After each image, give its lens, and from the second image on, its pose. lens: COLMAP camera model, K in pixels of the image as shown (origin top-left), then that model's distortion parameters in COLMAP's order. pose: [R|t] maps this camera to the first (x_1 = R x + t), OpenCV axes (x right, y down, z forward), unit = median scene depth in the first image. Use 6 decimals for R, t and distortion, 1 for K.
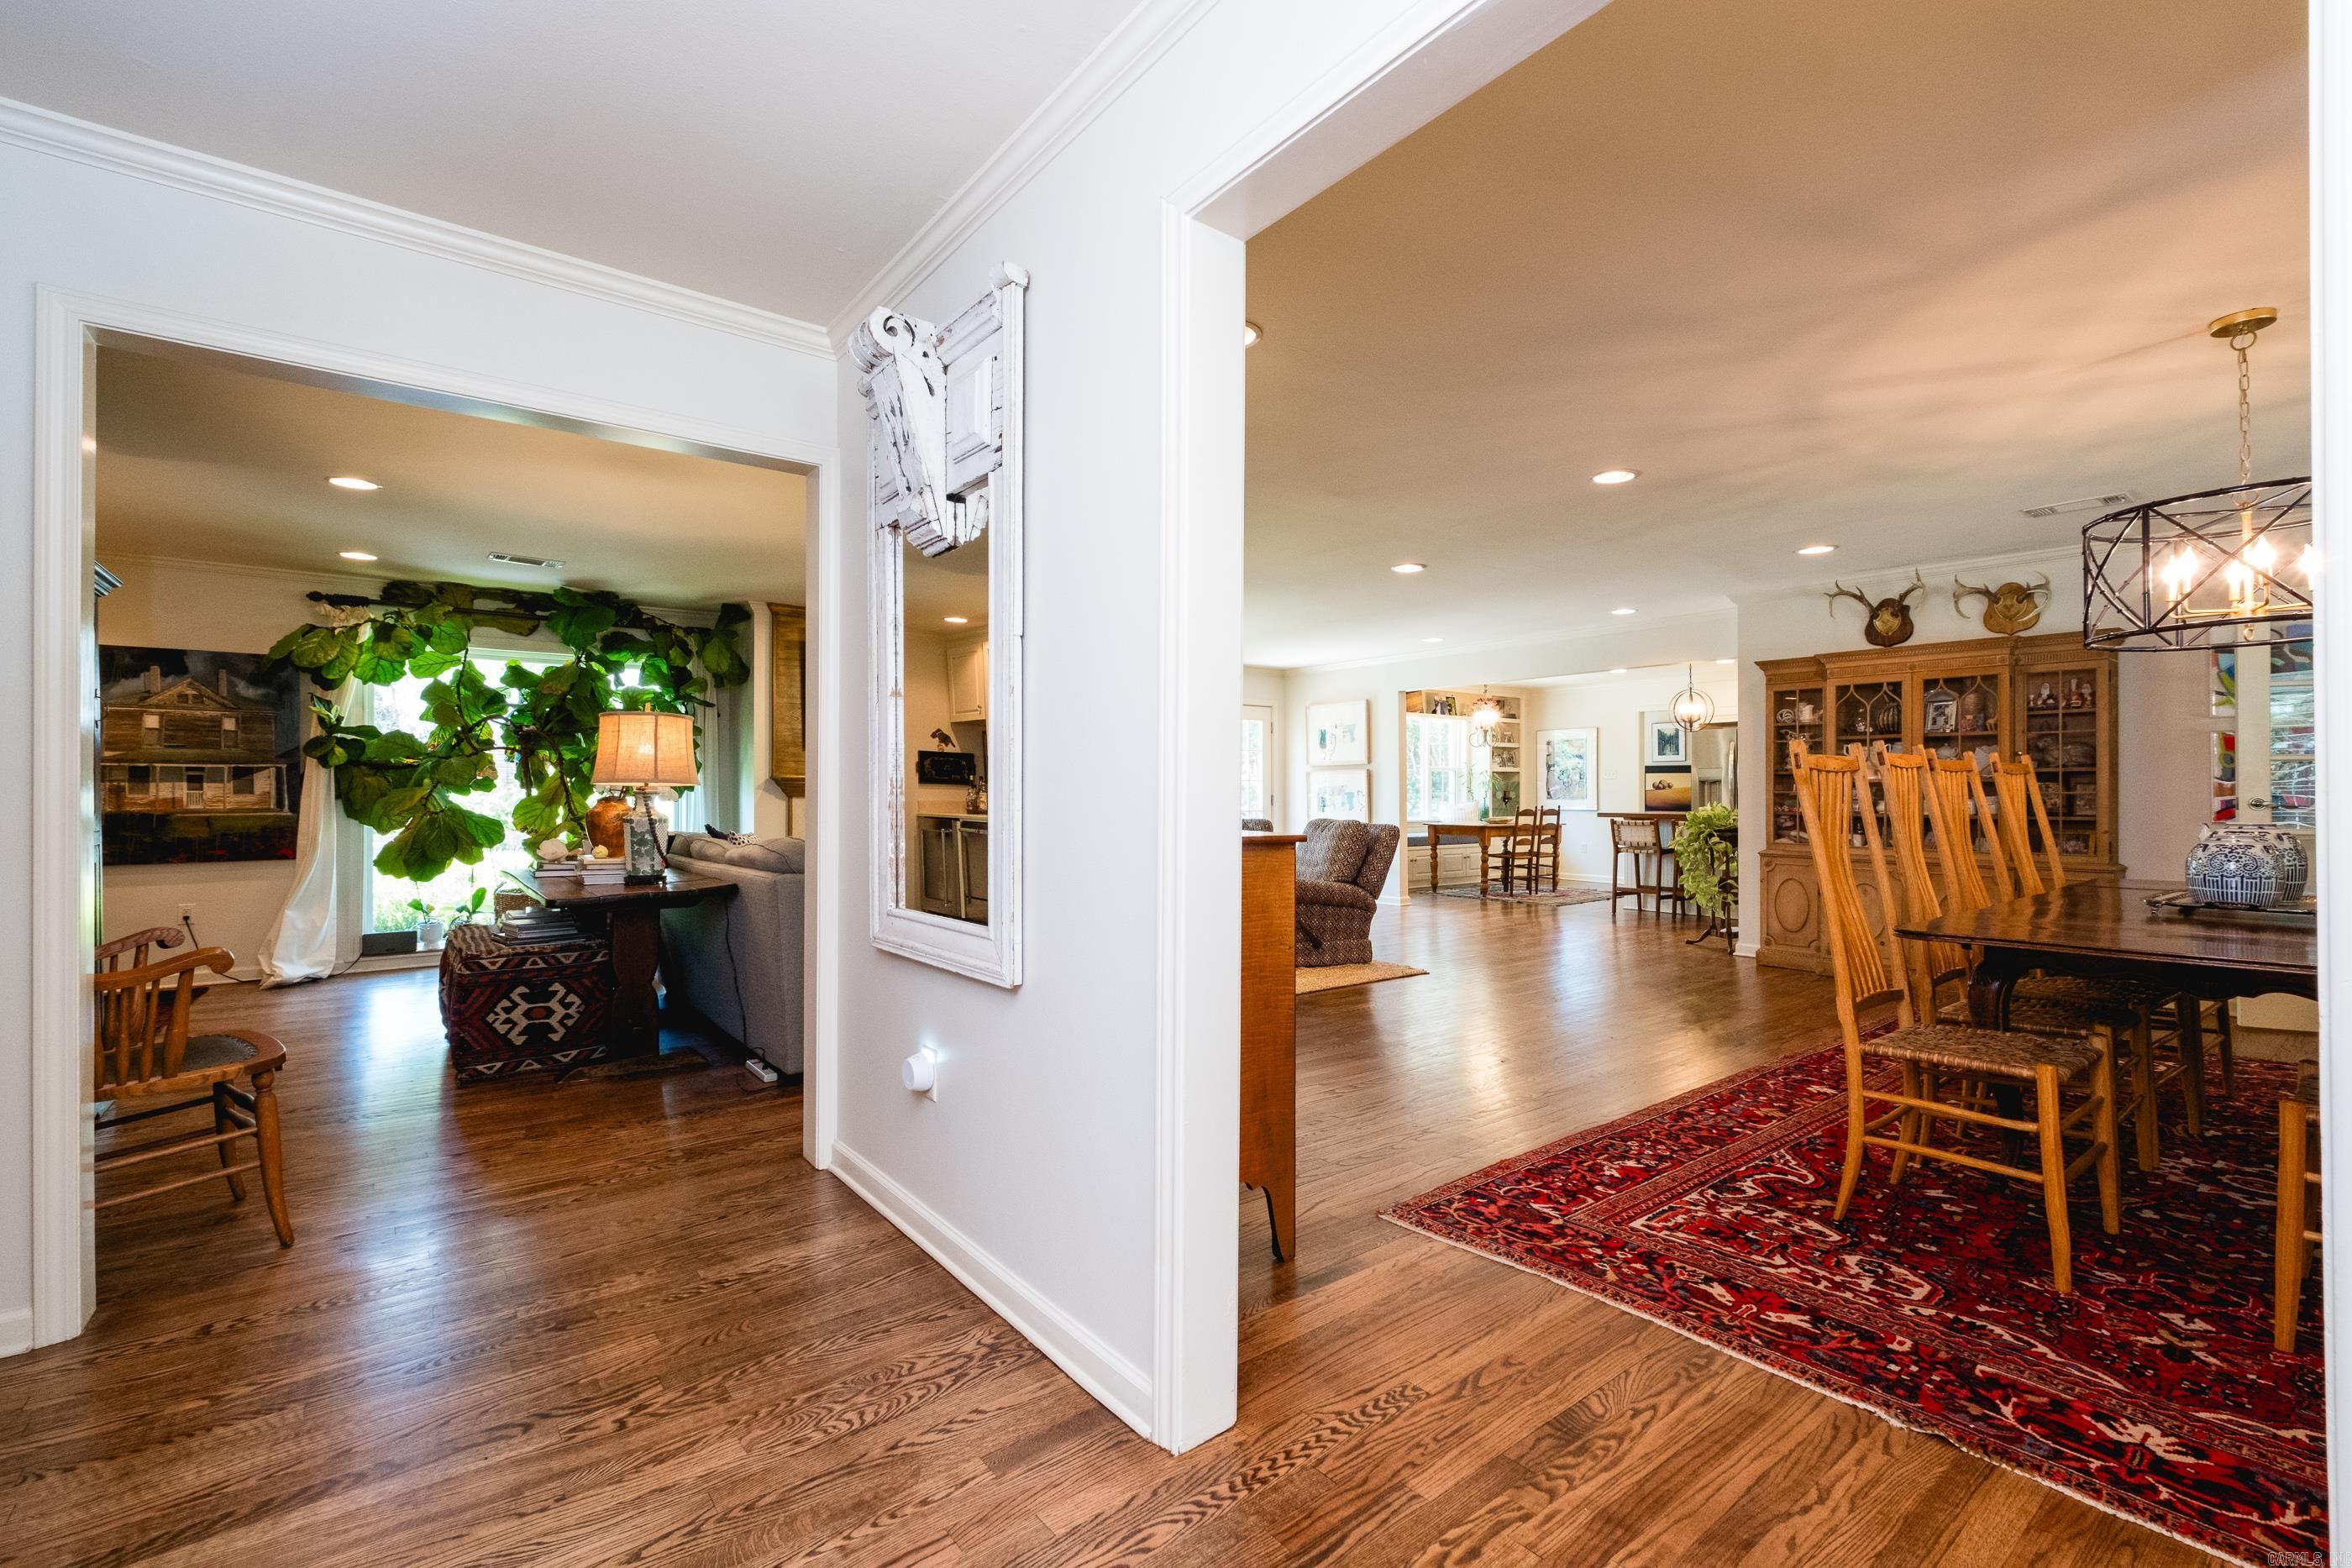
lens RADIAL K [[1024.4, 0, 1160.4], [0, 1024.4, 790.1], [0, 0, 1]] dist [0.007088, -0.003189]
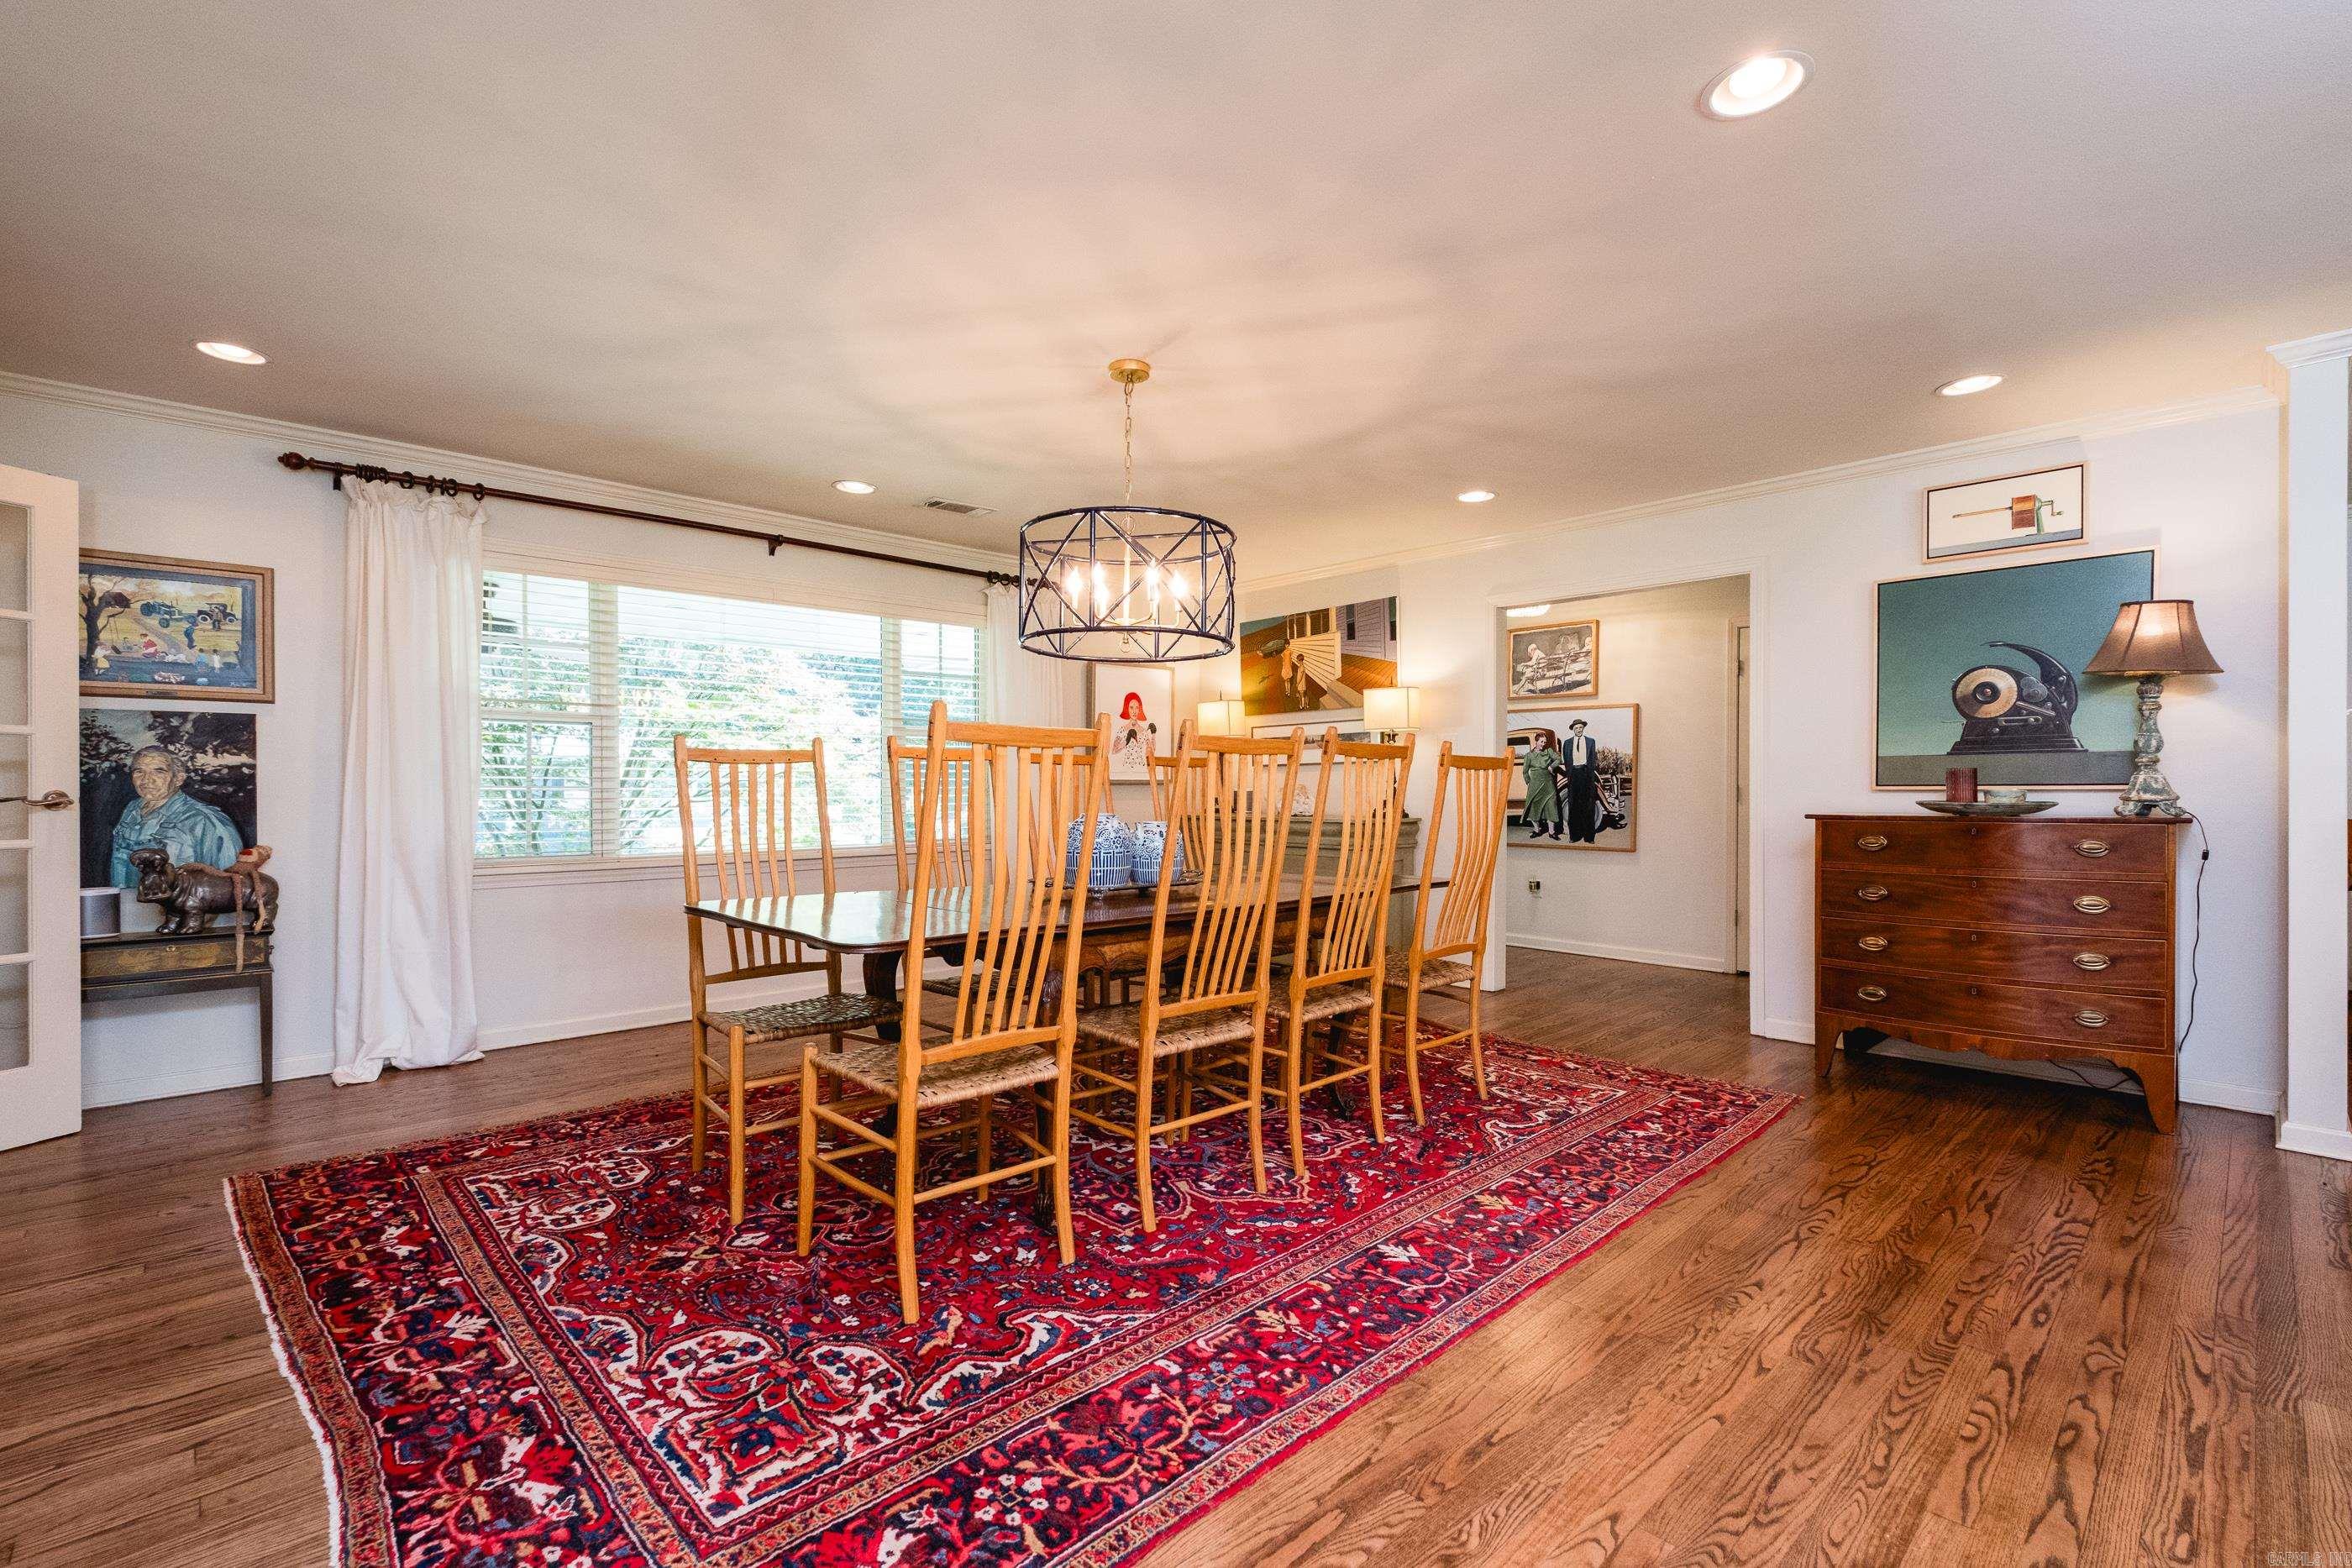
lens RADIAL K [[1024.4, 0, 1183.4], [0, 1024.4, 785.7], [0, 0, 1]] dist [0.007088, -0.003189]
pose [[-0.993618, -0.004440, -0.112714, 1.122578], [-0.003101, 0.999923, -0.012053, 0.014406], [0.112759, -0.011626, -0.993554, 2.143338]]
